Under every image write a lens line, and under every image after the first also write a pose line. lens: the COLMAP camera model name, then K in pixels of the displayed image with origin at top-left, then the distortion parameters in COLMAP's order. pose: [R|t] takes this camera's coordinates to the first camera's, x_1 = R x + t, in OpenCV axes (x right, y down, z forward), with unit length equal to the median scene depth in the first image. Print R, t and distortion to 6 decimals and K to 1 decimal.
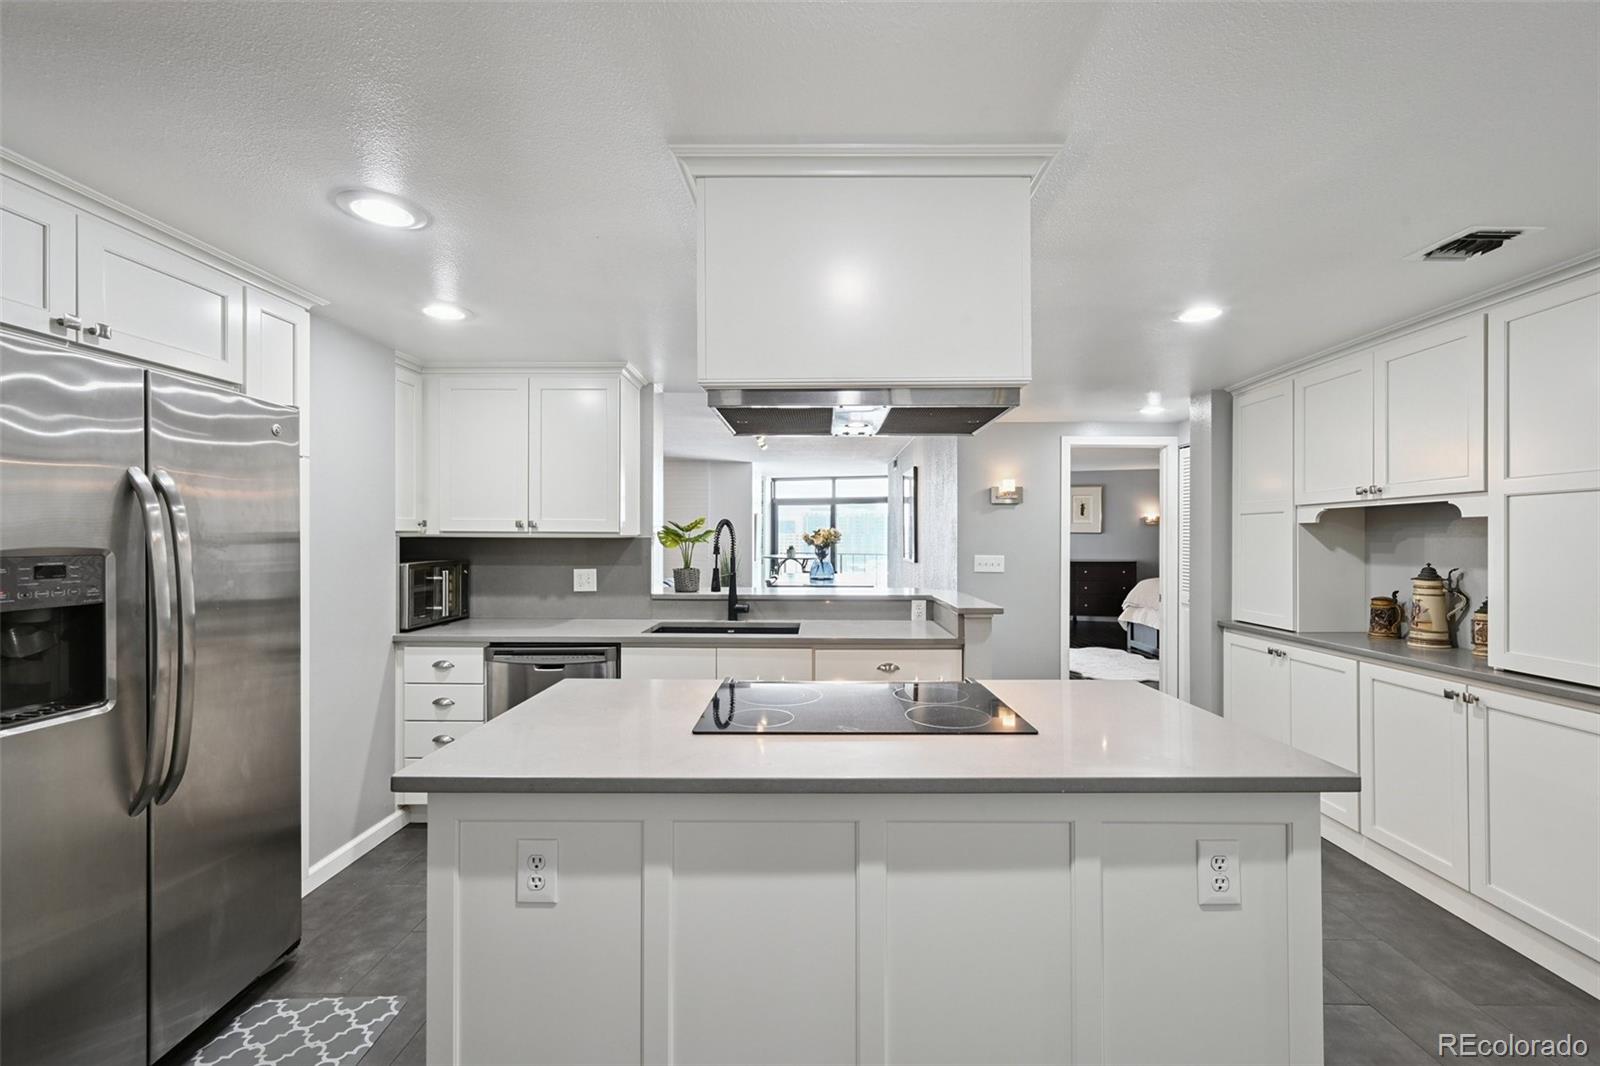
lens RADIAL K [[645.5, 0, 796.7], [0, 645.5, 538.1], [0, 0, 1]] dist [-0.000628, 0.000004]
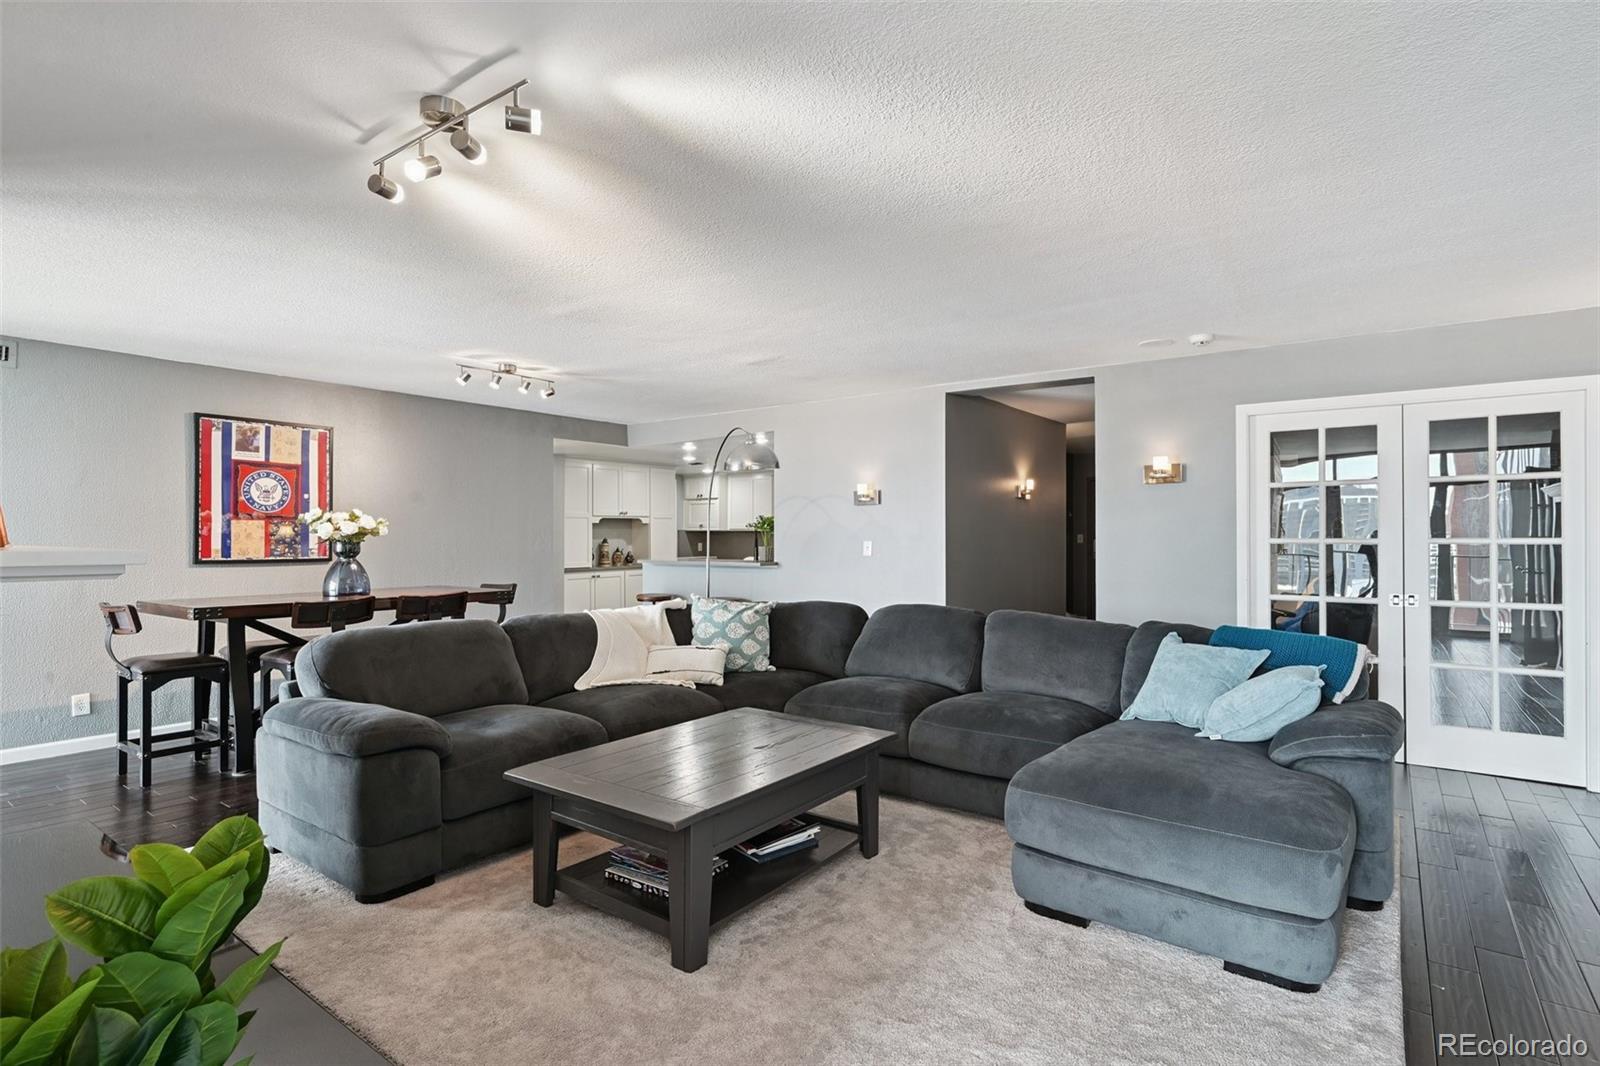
lens RADIAL K [[797.2, 0, 800.0], [0, 797.2, 533.0], [0, 0, 1]] dist [-0.000063, -0.000073]
pose [[-0.823215, -0.000317, 0.567730, -1.558410], [-0.000712, 1.000000, -0.000473, 0.016114], [-0.567729, -0.000794, -0.823215, 2.979778]]
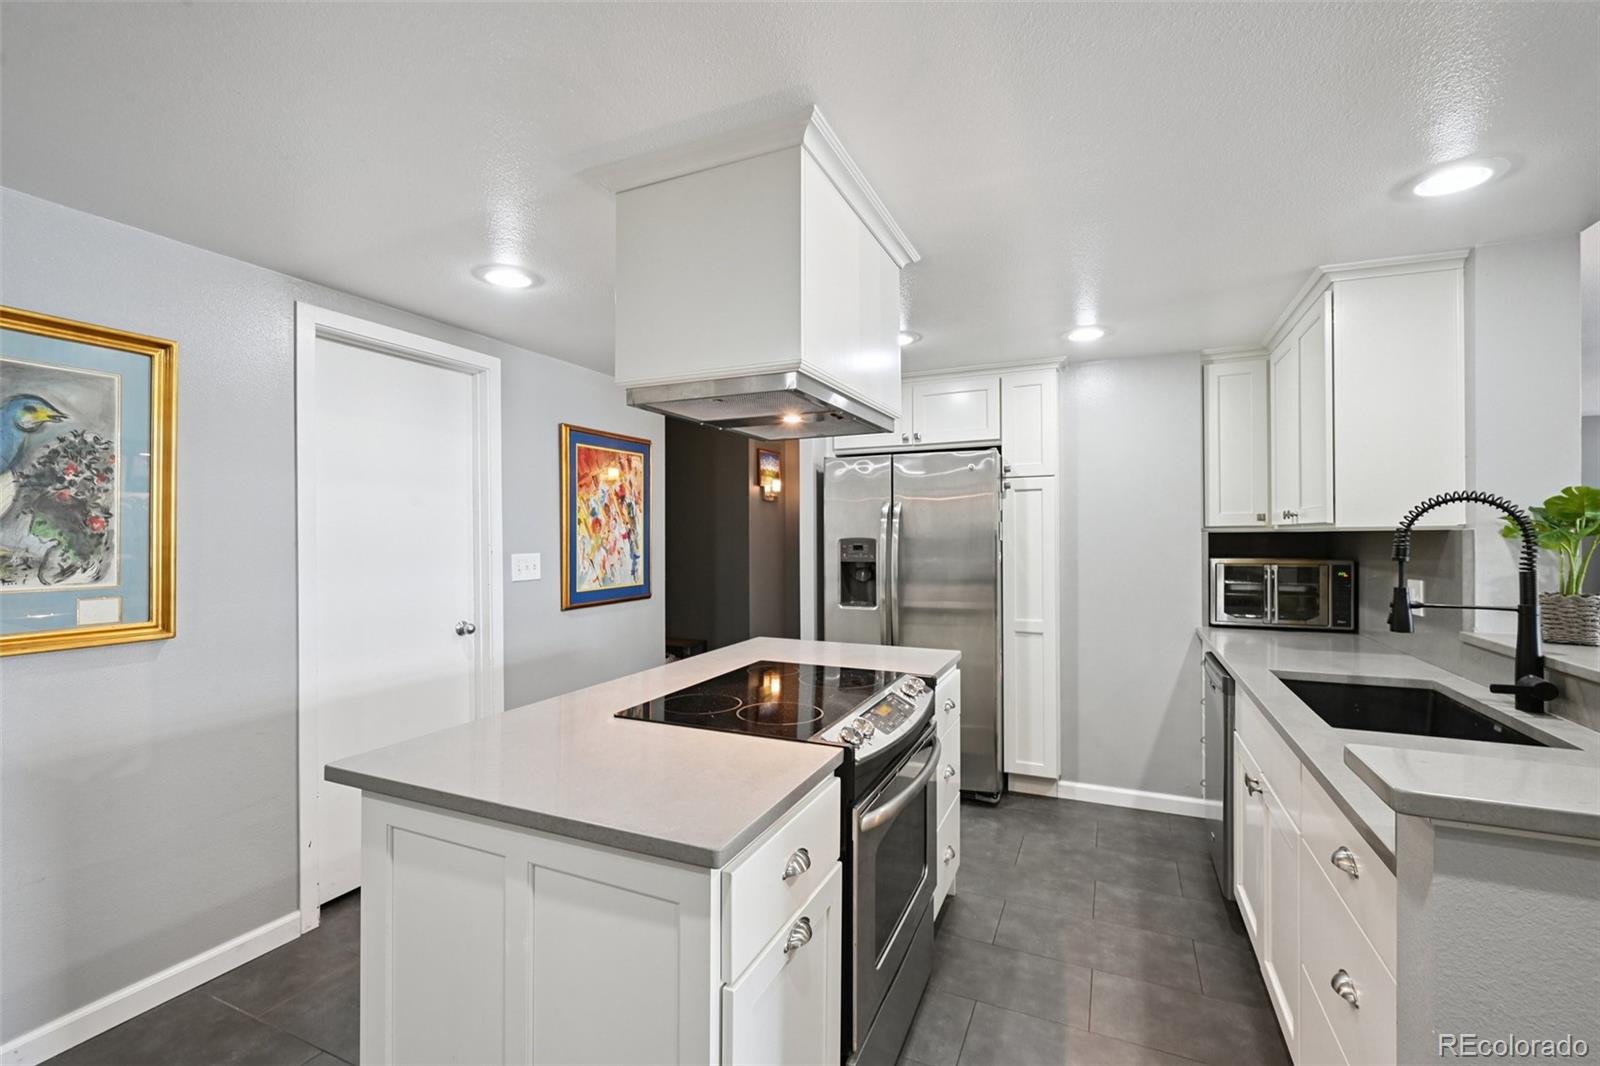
lens RADIAL K [[722.2, 0, 800.0], [0, 722.2, 533.0], [0, 0, 1]] dist [0.000051, 0.000483]
pose [[-0.373065, -0.000584, -0.927805, 0.662595], [0.002487, 0.999996, -0.001629, 0.000281], [0.927802, -0.002916, -0.373062, 0.798356]]
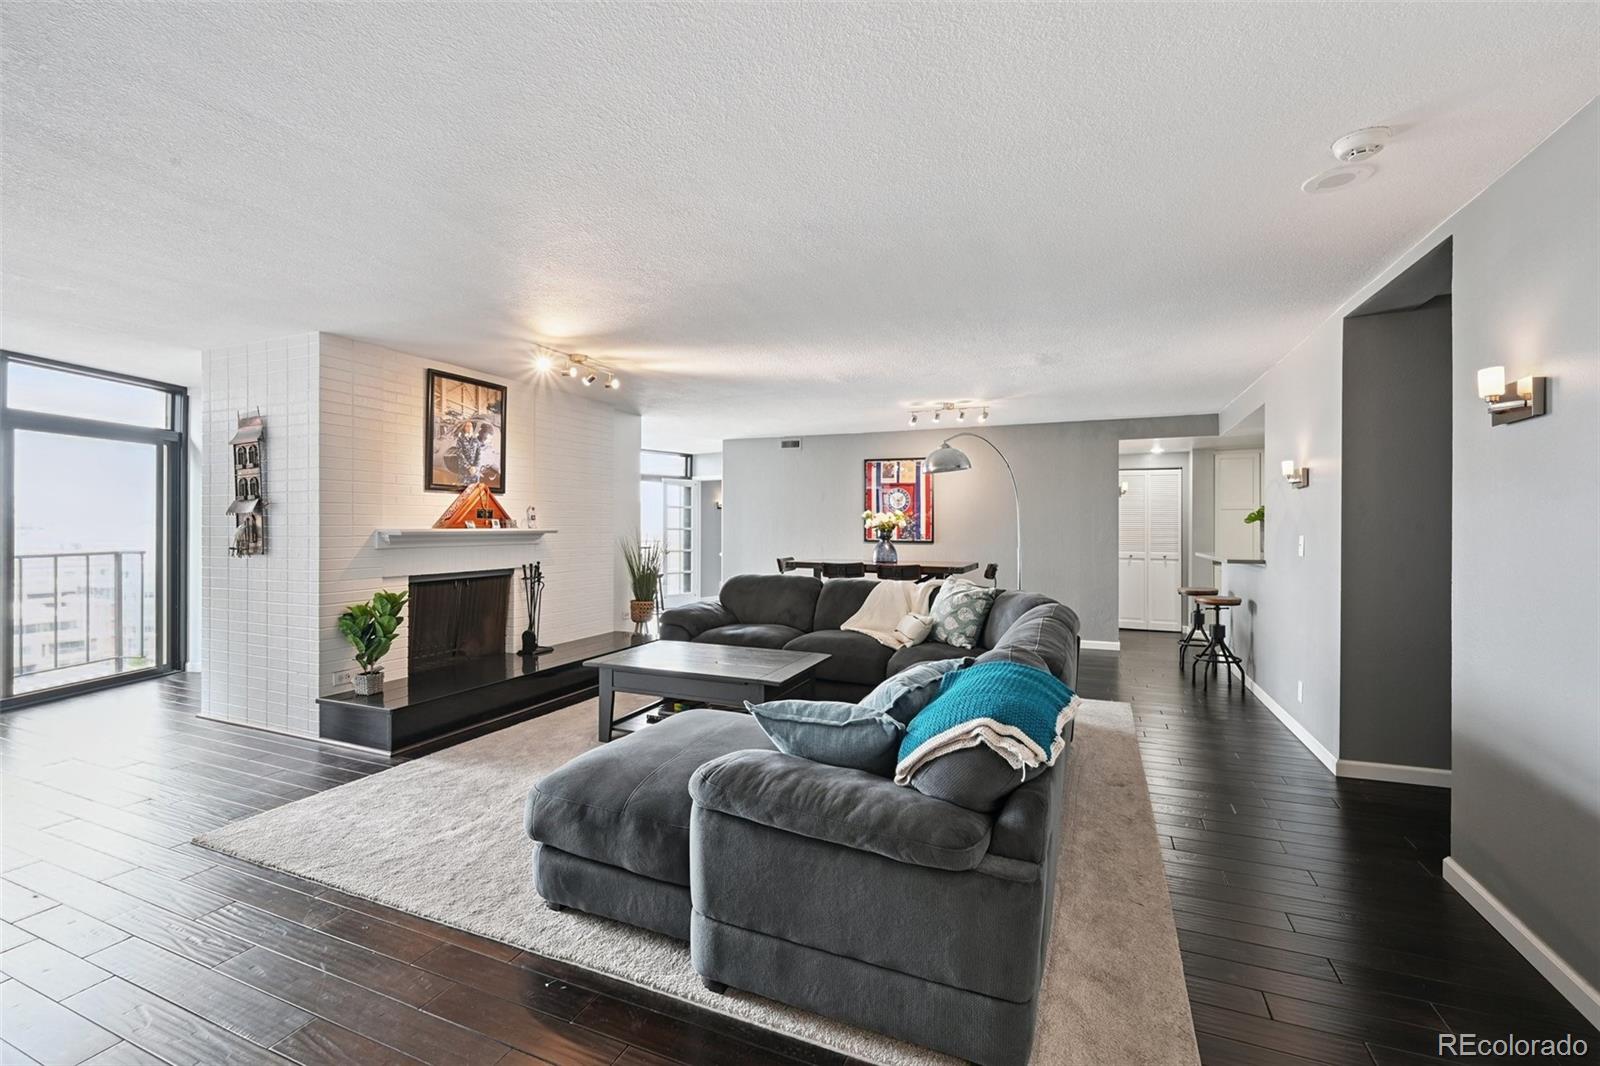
lens RADIAL K [[685.0, 0, 794.8], [0, 685.0, 528.4], [0, 0, 1]] dist [-0.001375, -0.000039]
pose [[0.364818, -0.005897, 0.931060, -2.117094], [-0.000357, 0.999979, 0.006474, 0.012553], [-0.931079, -0.002694, 0.364808, 1.631579]]
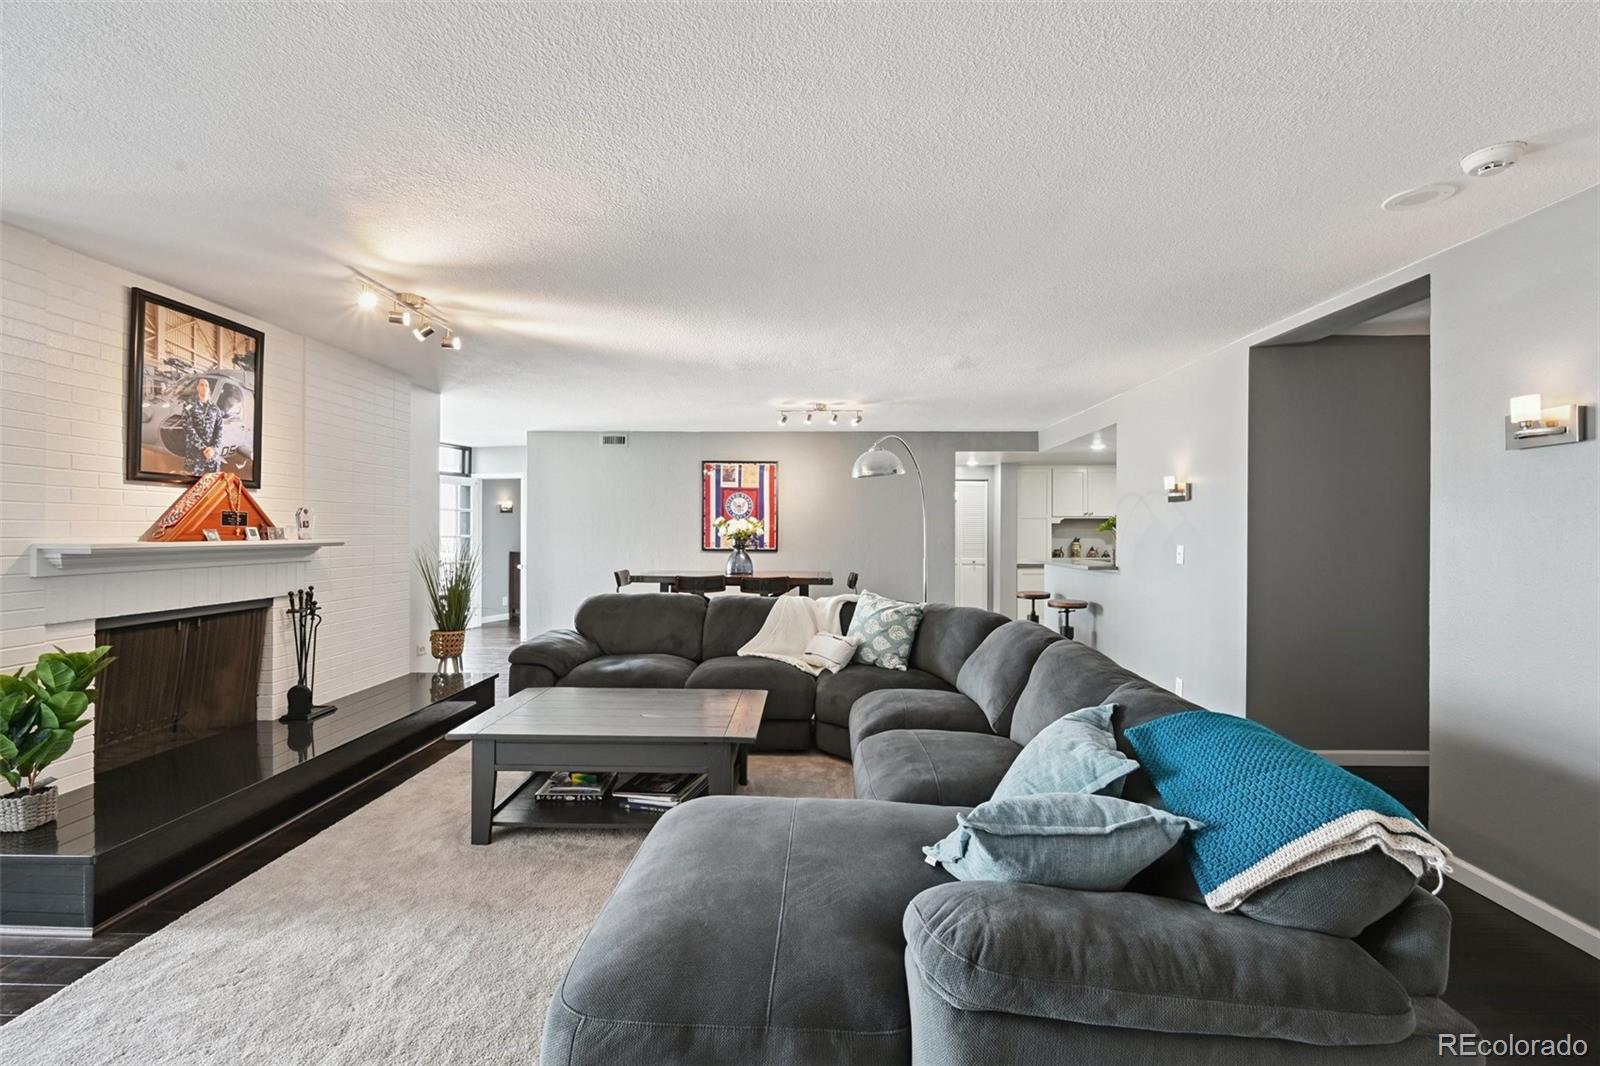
lens RADIAL K [[677.0, 0, 800.0], [0, 677.0, 533.0], [0, 0, 1]] dist [-0.002029, -0.000150]
pose [[-0.008285, -0.006193, 0.999946, -1.952476], [-0.002618, 0.999978, 0.006172, 0.002700], [-0.999962, -0.002567, -0.008301, 2.014108]]
